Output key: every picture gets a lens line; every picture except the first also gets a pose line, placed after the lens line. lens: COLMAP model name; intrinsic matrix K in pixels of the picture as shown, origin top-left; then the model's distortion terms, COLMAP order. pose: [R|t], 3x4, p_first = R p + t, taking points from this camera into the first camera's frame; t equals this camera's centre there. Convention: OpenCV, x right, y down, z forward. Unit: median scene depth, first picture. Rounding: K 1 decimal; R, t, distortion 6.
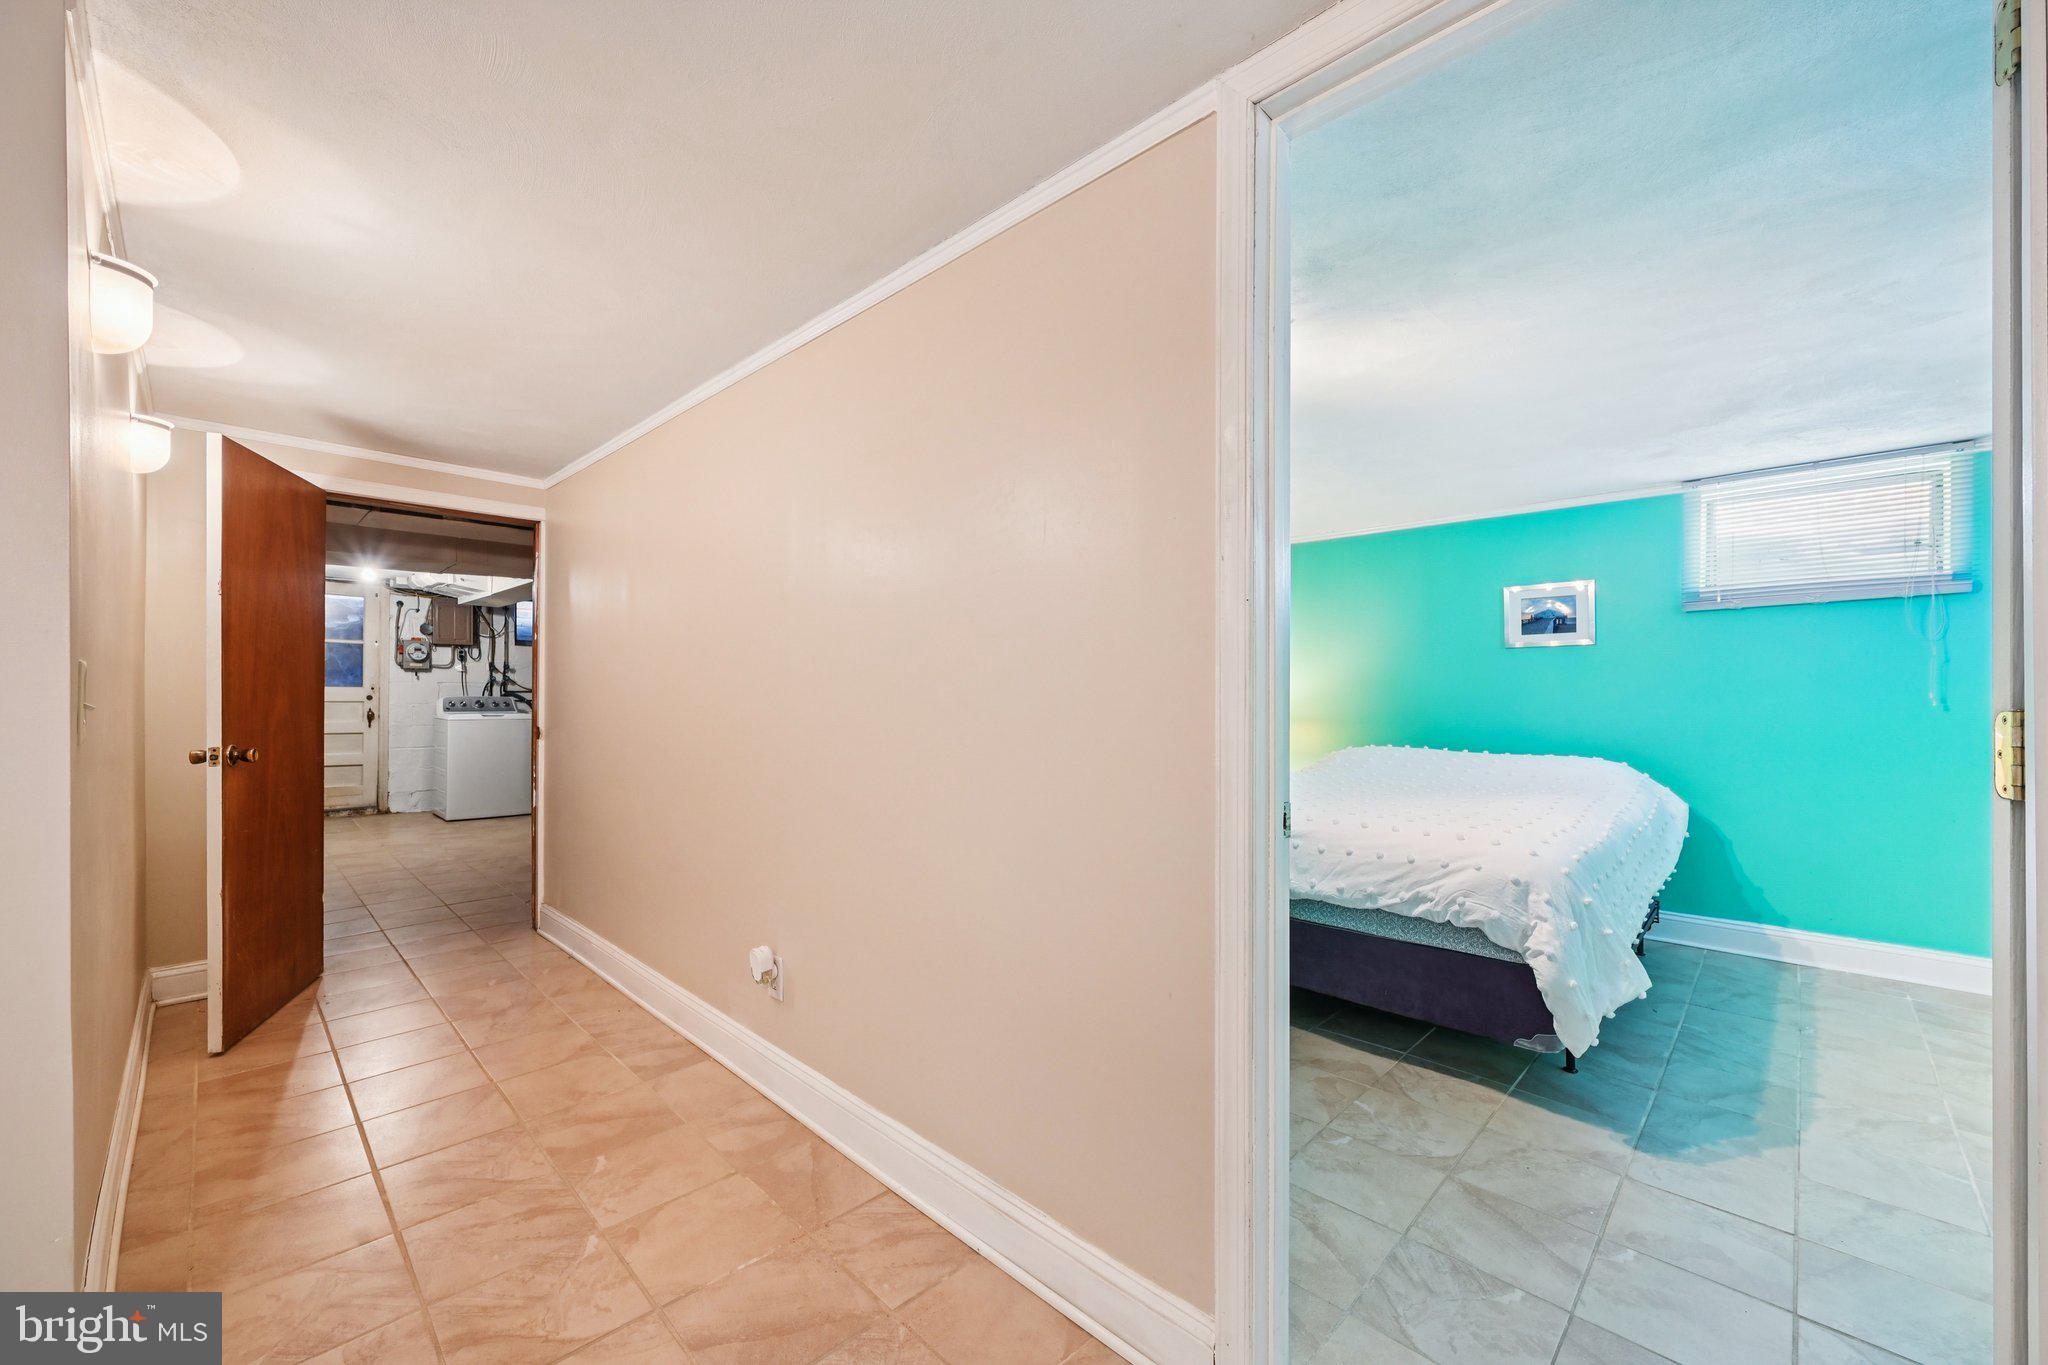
lens RADIAL K [[802.5, 0, 1012.8], [0, 802.5, 690.5], [0, 0, 1]] dist [-0.001031, -0.000729]
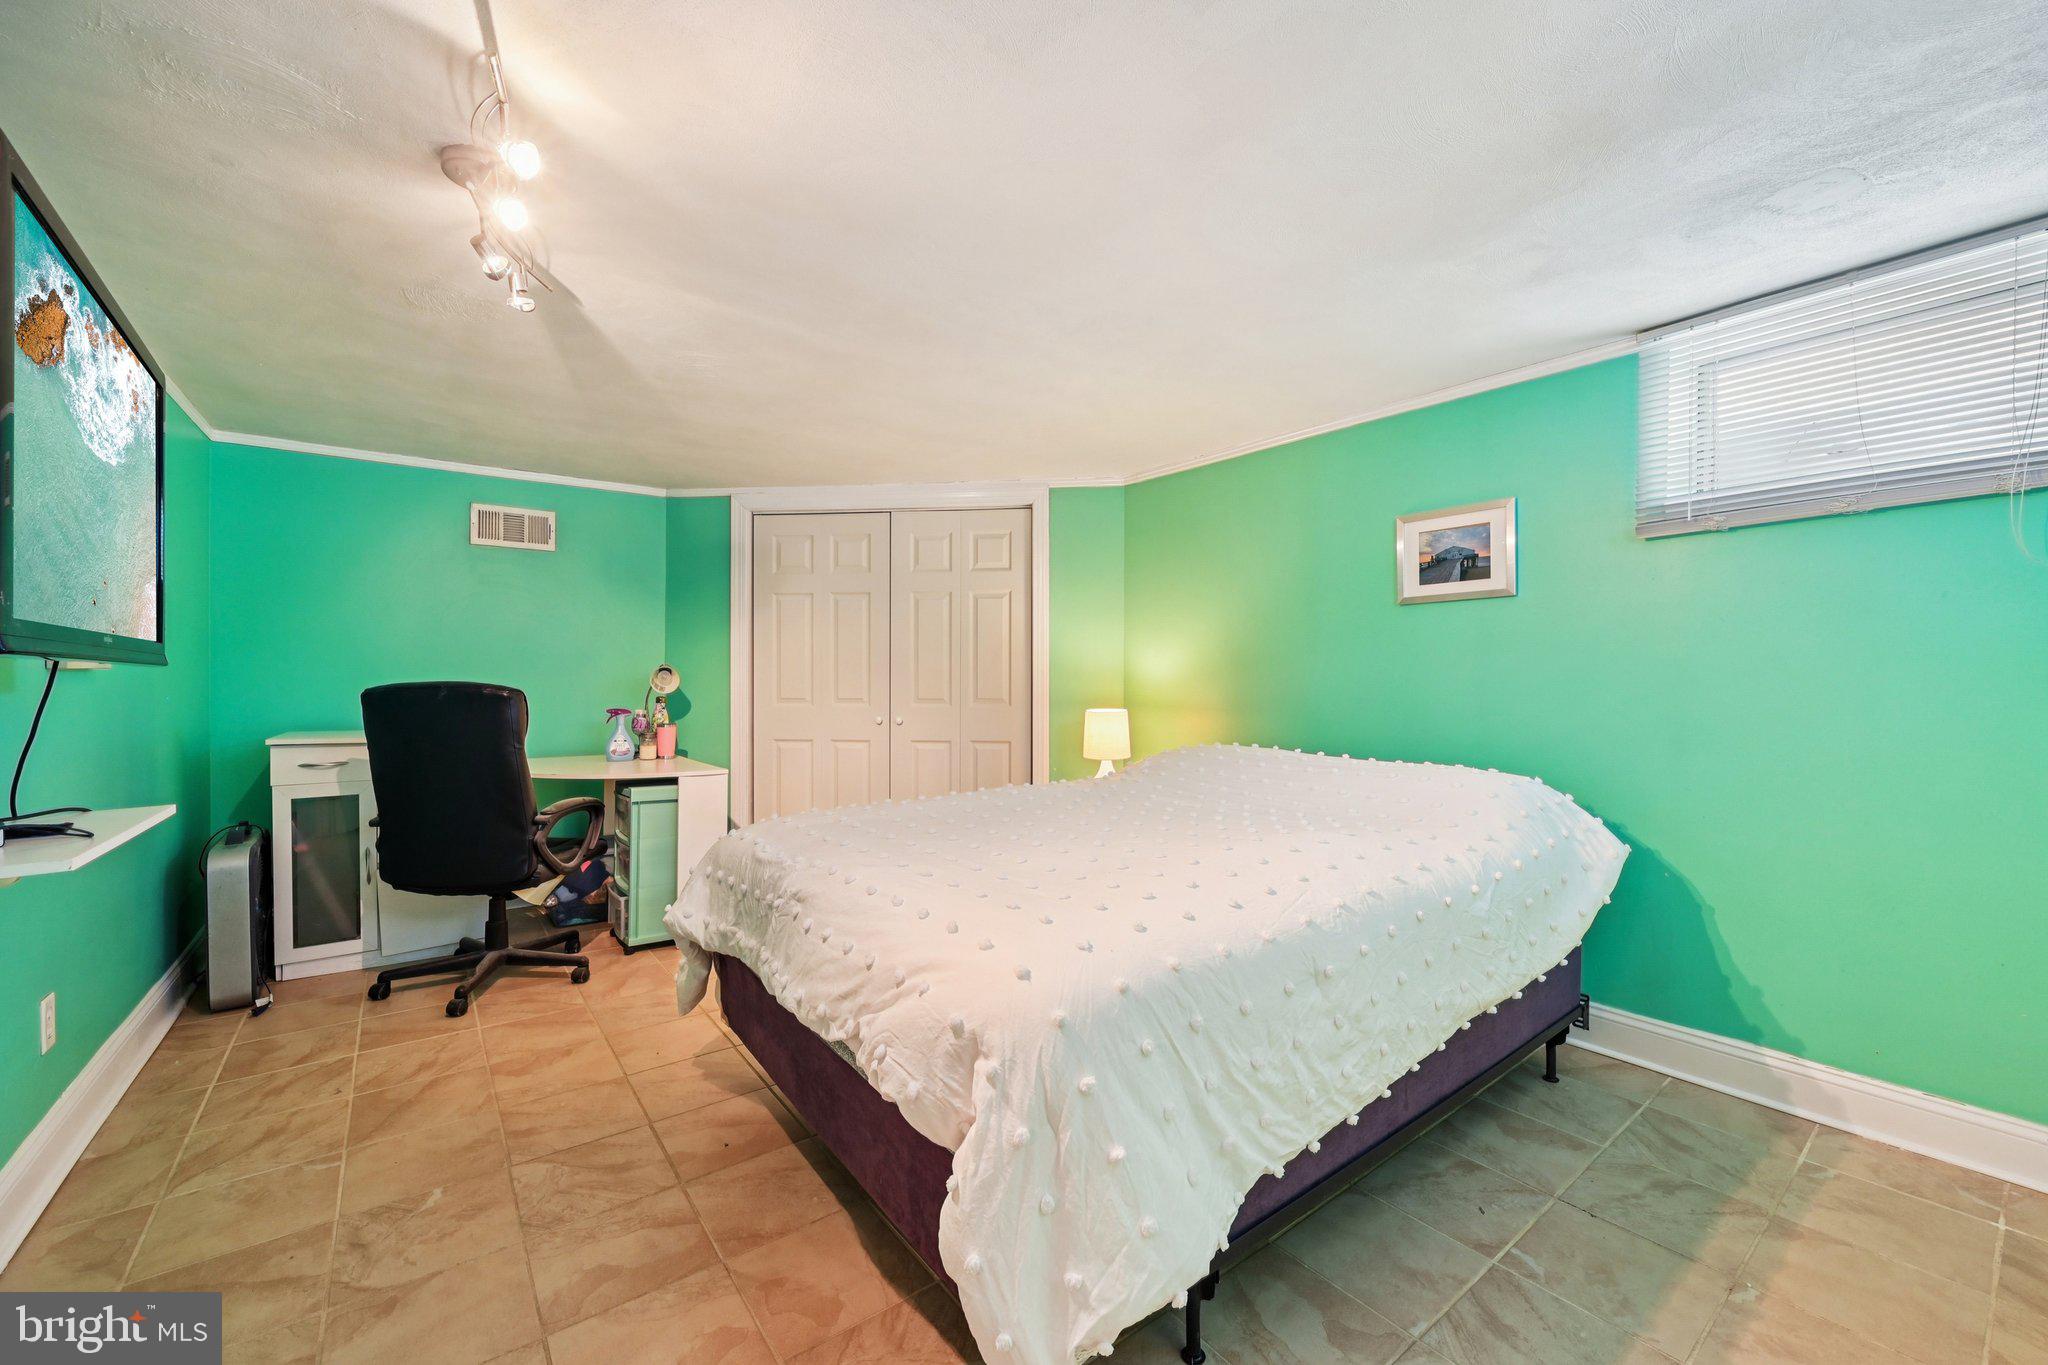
lens RADIAL K [[802.5, 0, 1035.1], [0, 802.5, 680.5], [0, 0, 1]] dist [-0.001031, -0.000729]
pose [[0.989378, -0.003105, -0.145335, 0.495209], [0.003902, 0.999979, 0.005199, 0.008748], [0.145315, -0.005711, 0.989369, 0.331547]]
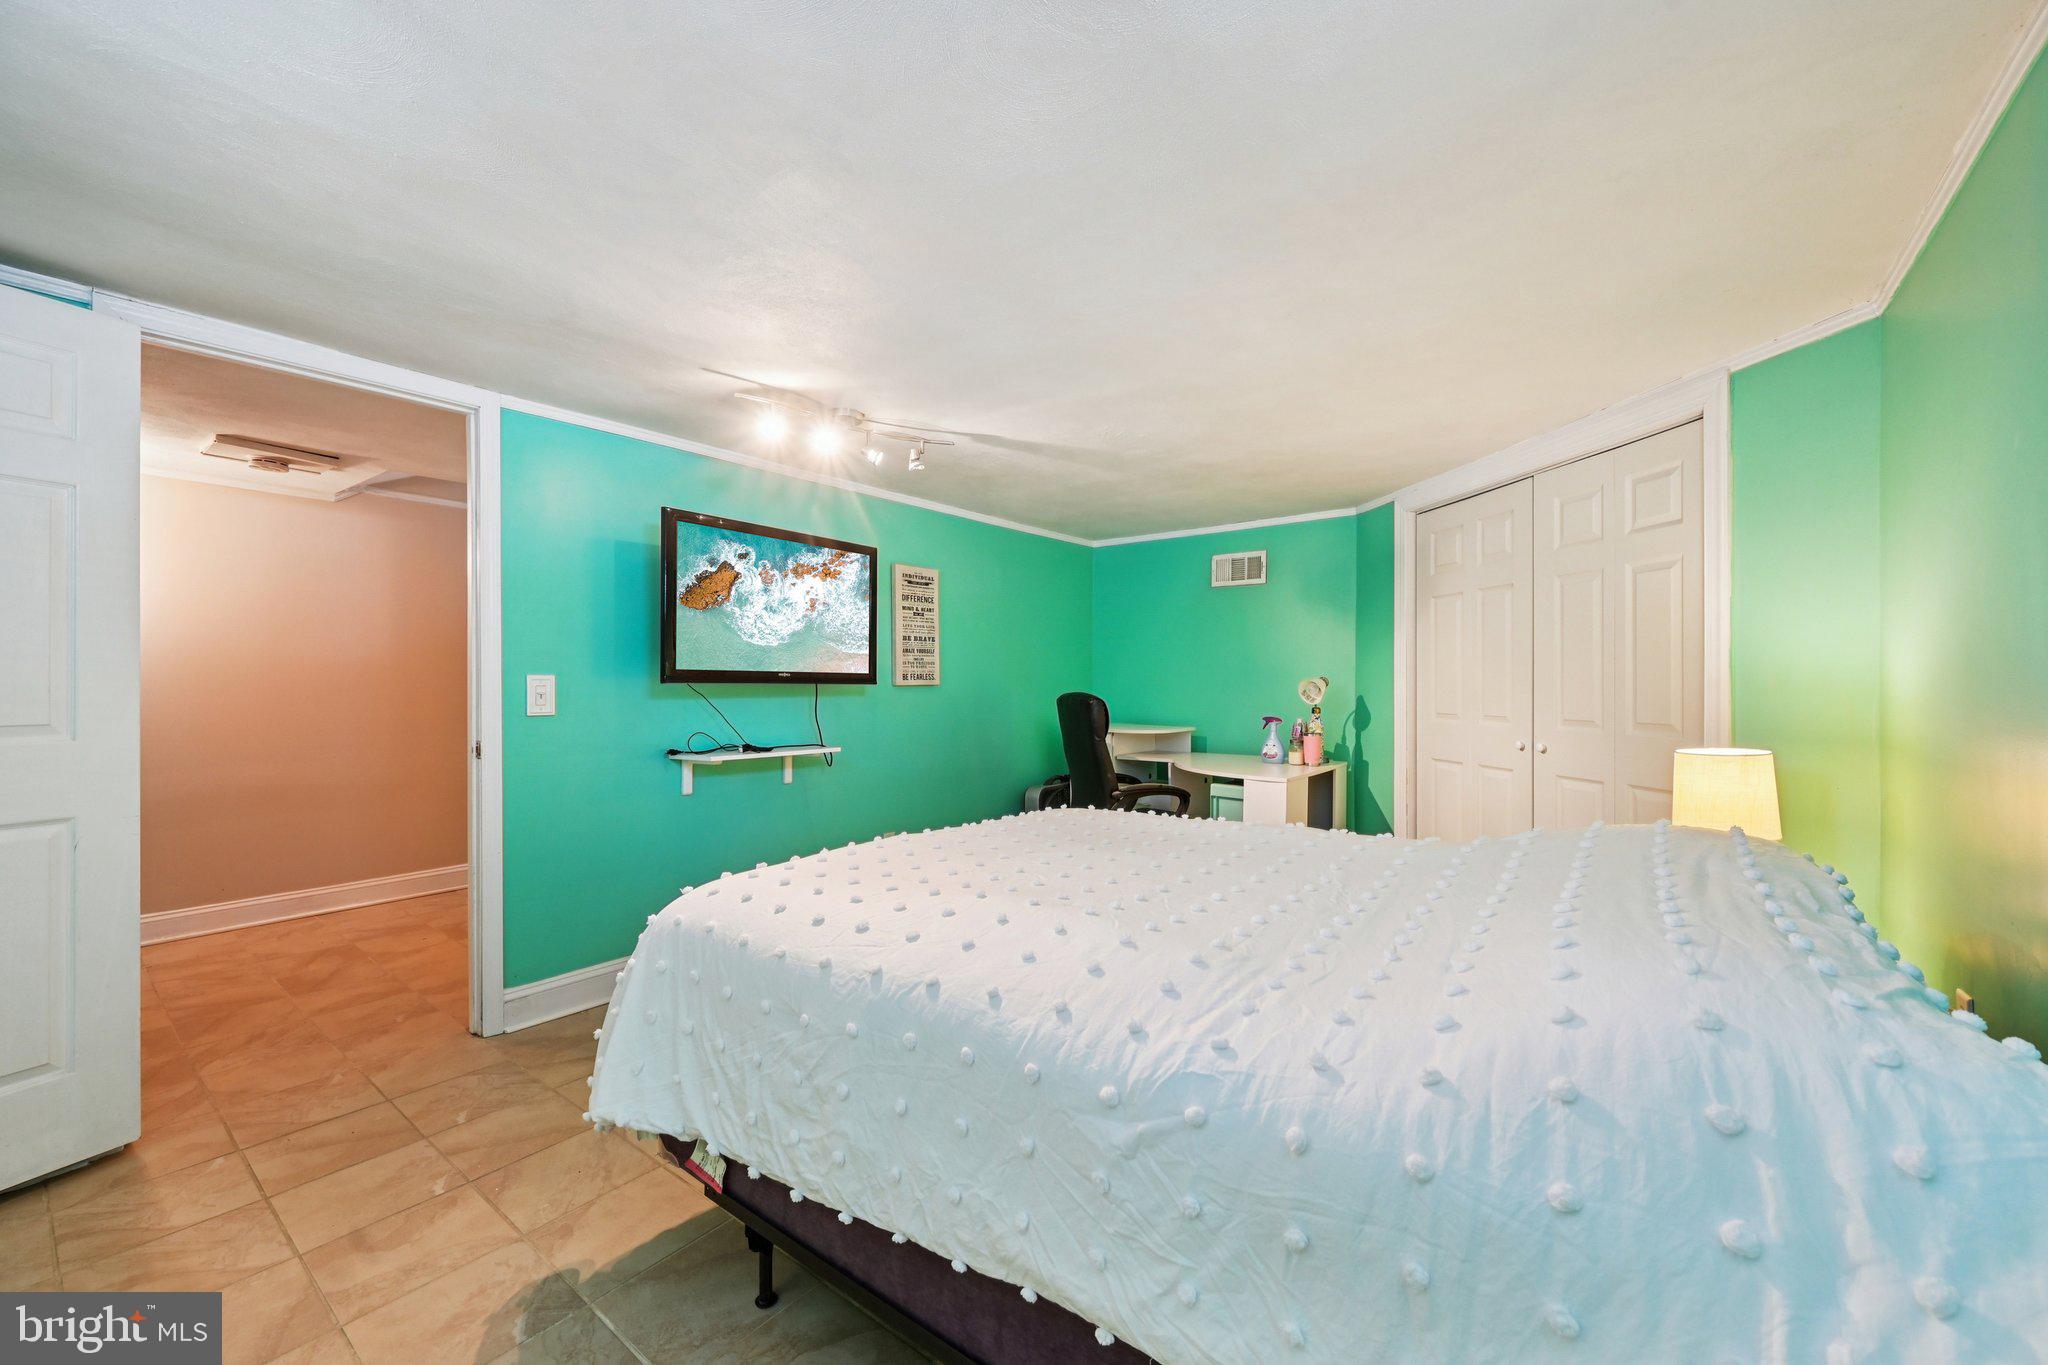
lens RADIAL K [[802.5, 0, 1036.4], [0, 802.5, 685.3], [0, 0, 1]] dist [-0.001031, -0.000729]
pose [[0.130375, -0.004526, -0.991454, 0.990411], [0.002357, 0.999988, -0.004255, 0.006051], [0.991462, -0.001782, 0.130384, 0.838233]]
